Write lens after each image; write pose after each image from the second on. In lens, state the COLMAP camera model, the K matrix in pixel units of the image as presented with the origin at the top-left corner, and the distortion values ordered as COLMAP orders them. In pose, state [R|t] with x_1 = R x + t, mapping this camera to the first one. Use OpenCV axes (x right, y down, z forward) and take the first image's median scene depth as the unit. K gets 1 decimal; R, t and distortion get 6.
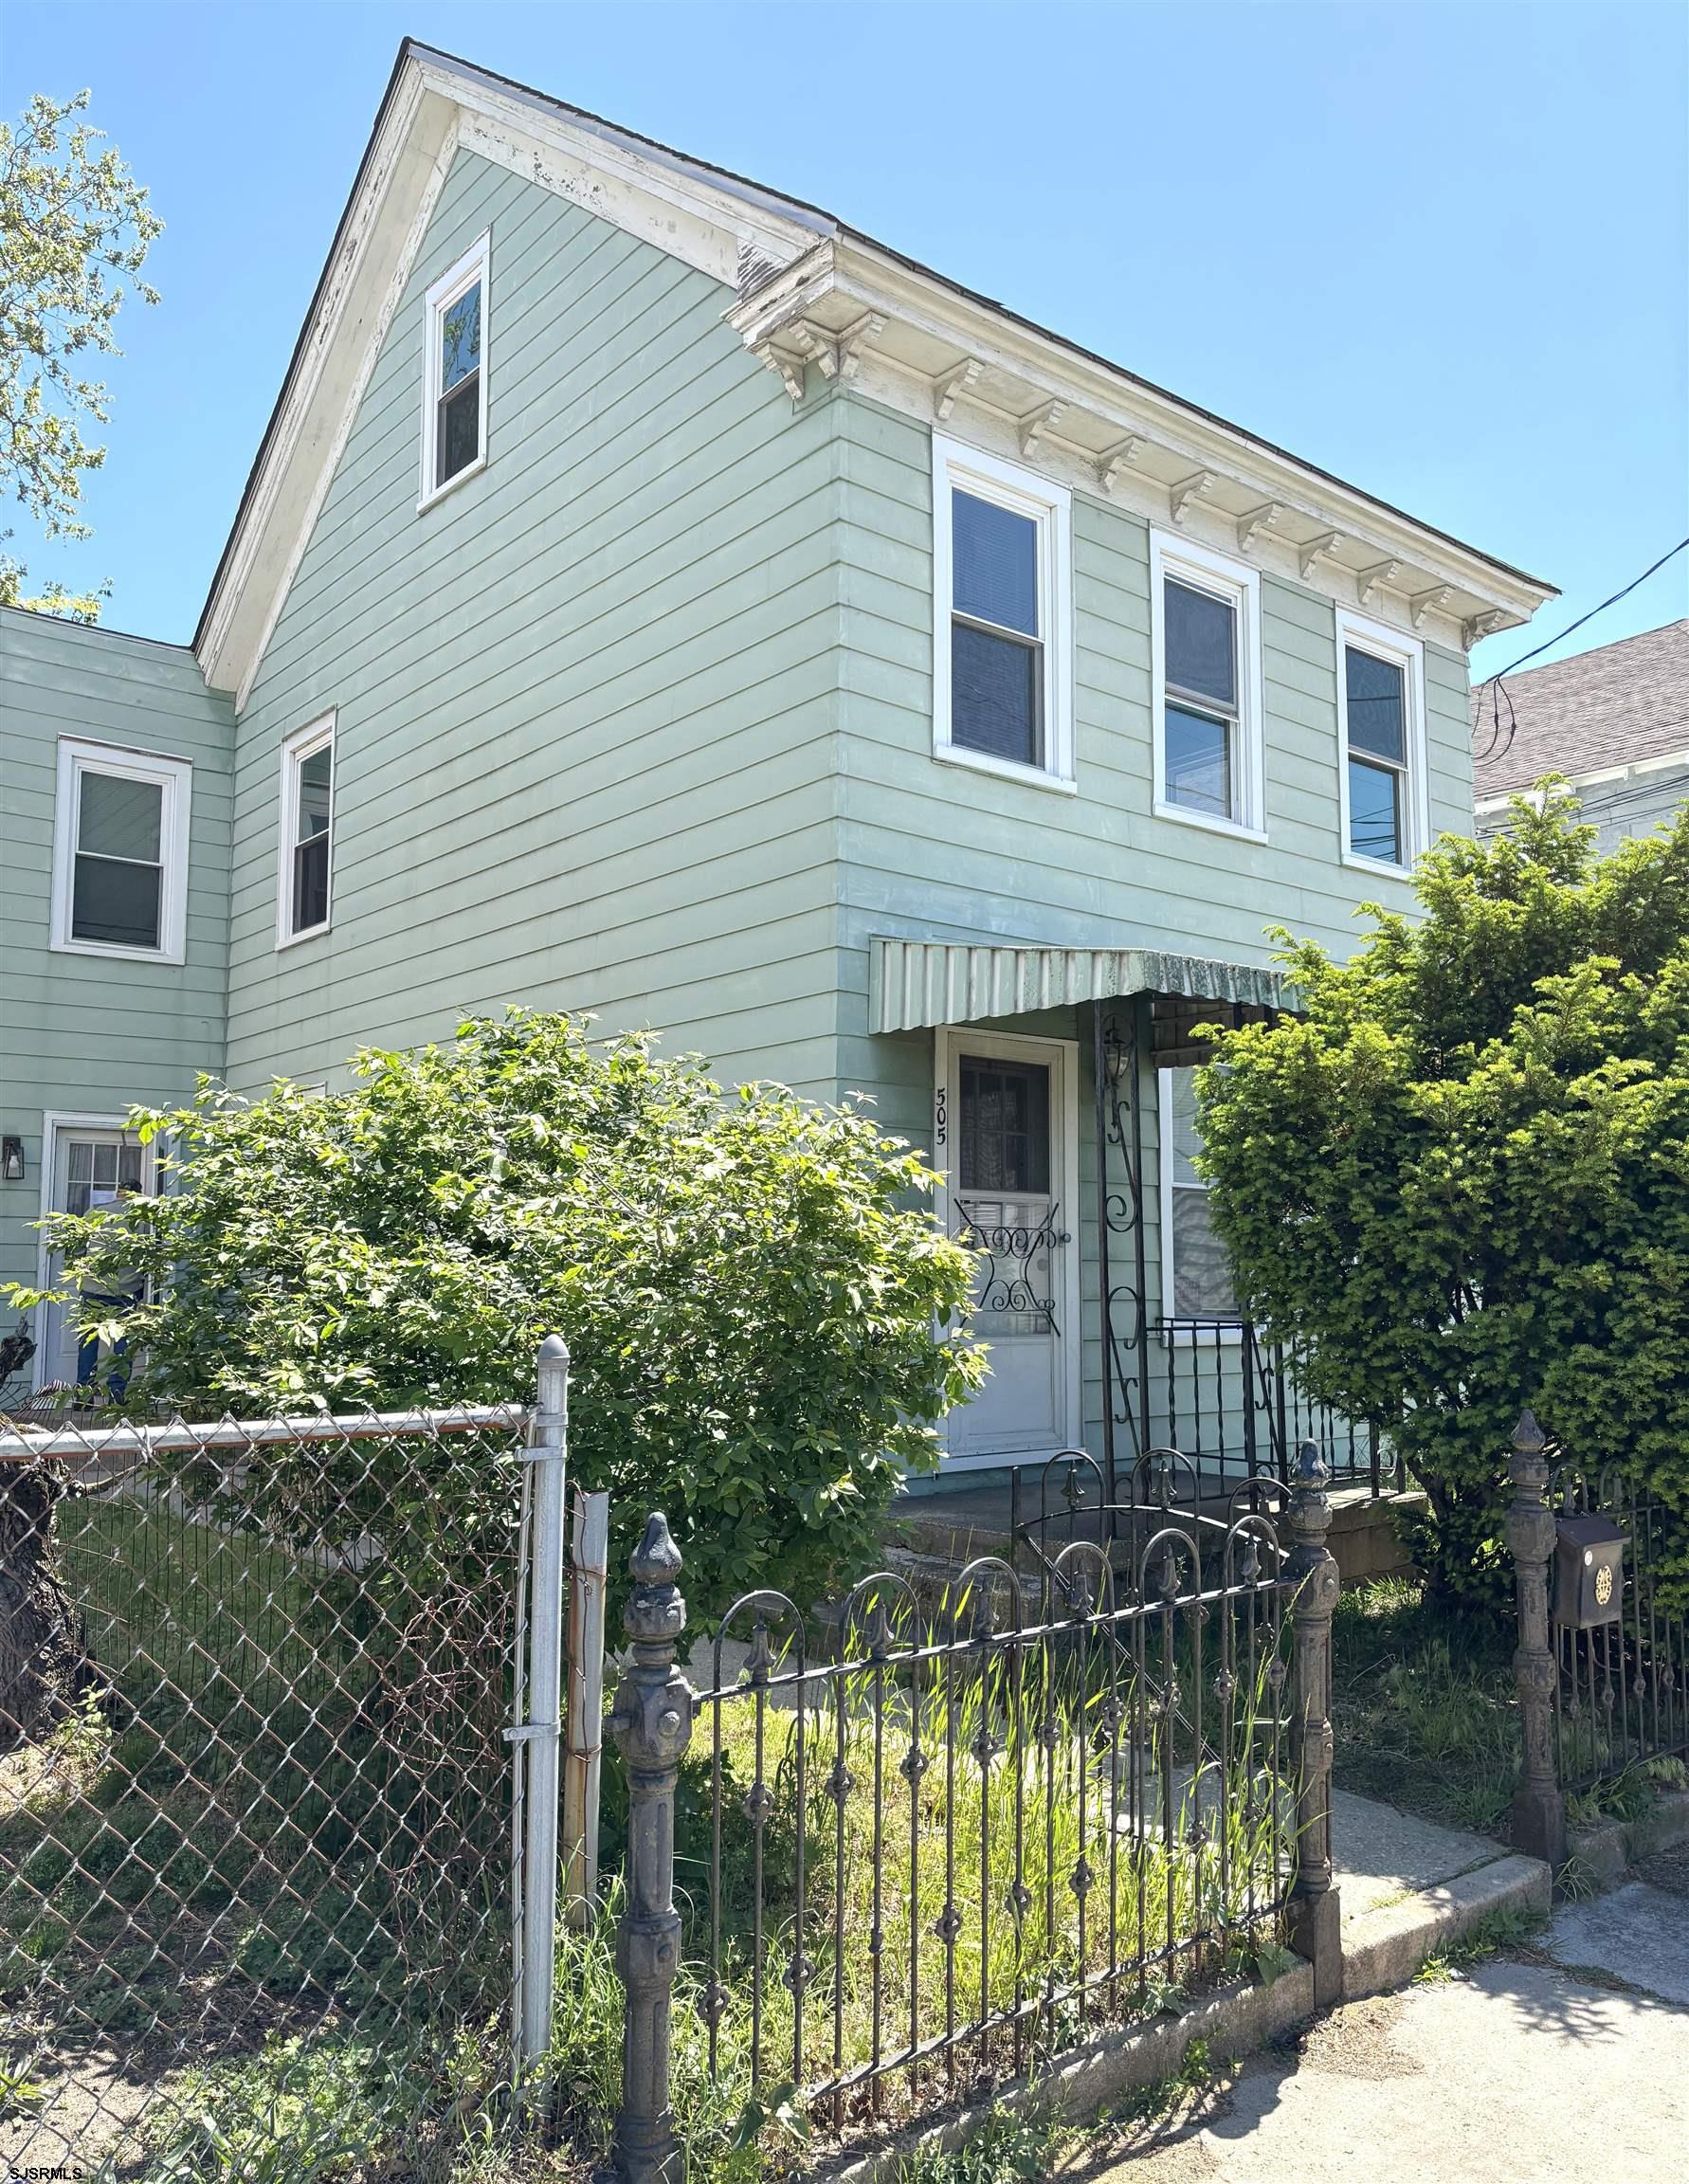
lens RADIAL K [[1705.1, 0, 852.3], [0, 1705.1, 1132.6], [0, 0, 1]] dist [0.035818, -0.002107]
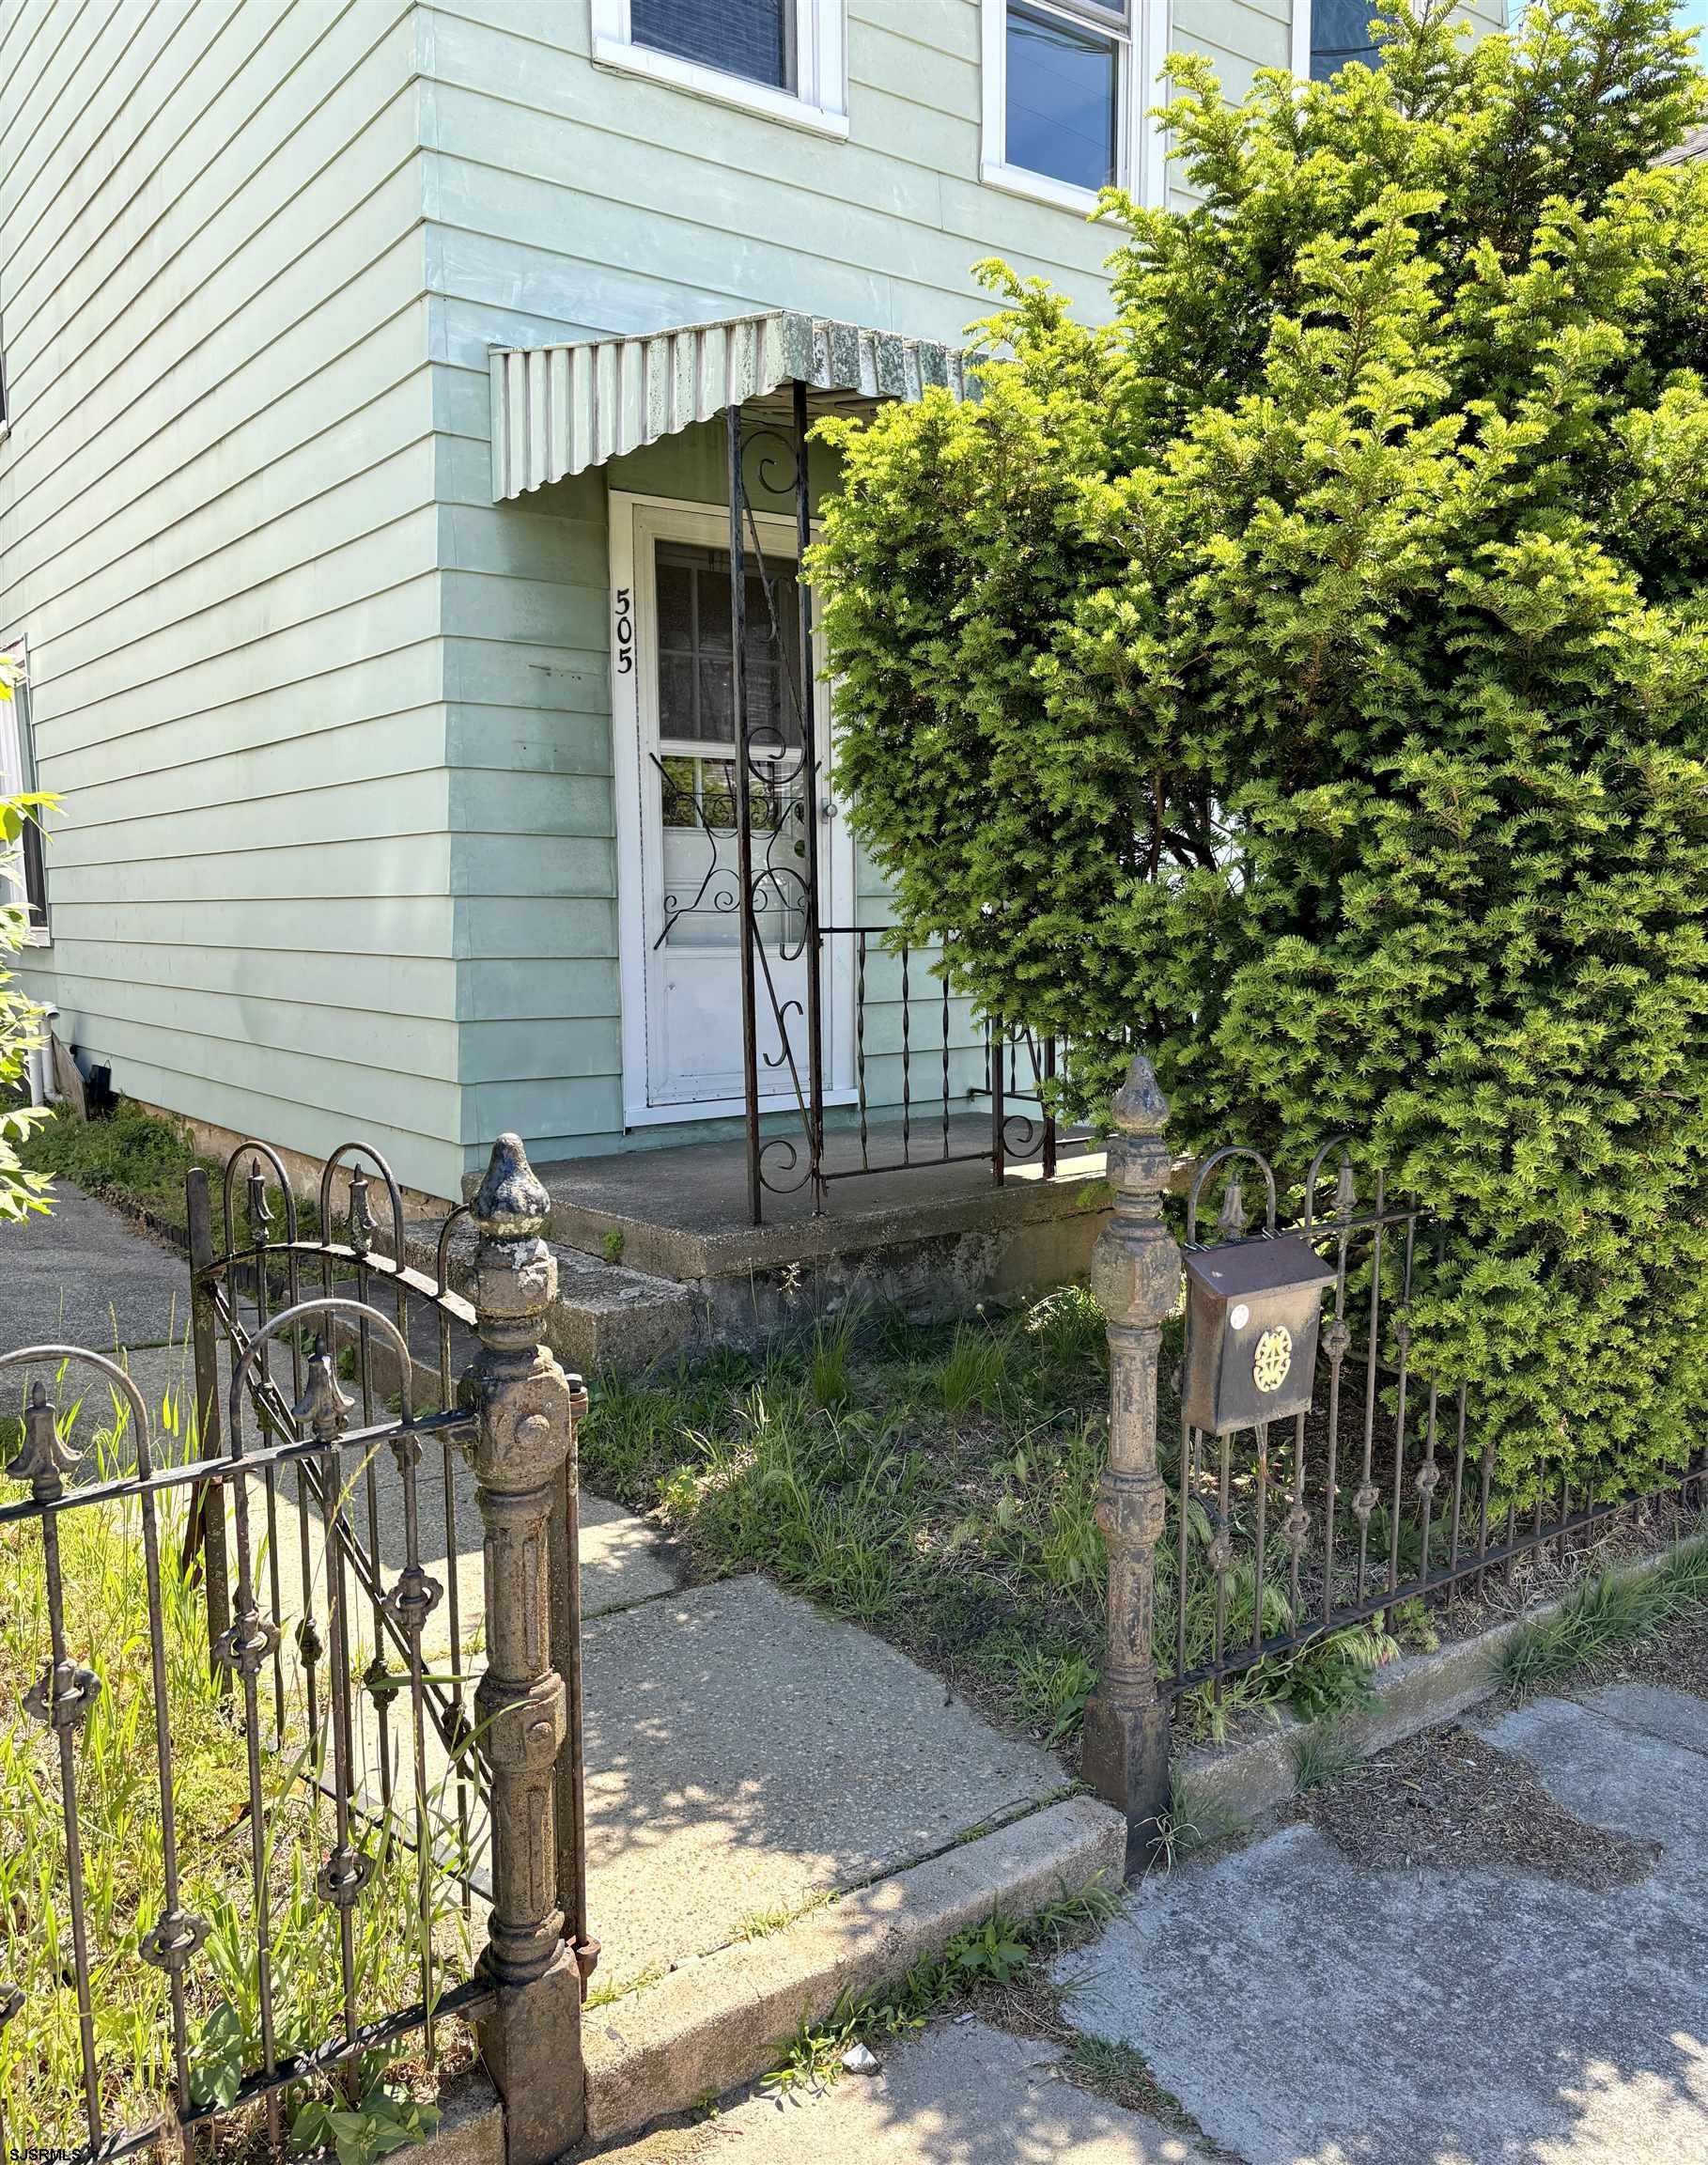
lens RADIAL K [[1719.3, 0, 853.7], [0, 1719.3, 1157.8], [0, 0, 1]] dist [0.031795, -0.011618]
pose [[0.998319, -0.000699, -0.057962, 0.293271], [0.014353, 0.971771, 0.235490, 0.055442], [0.056161, -0.235926, 0.970147, 0.404201]]
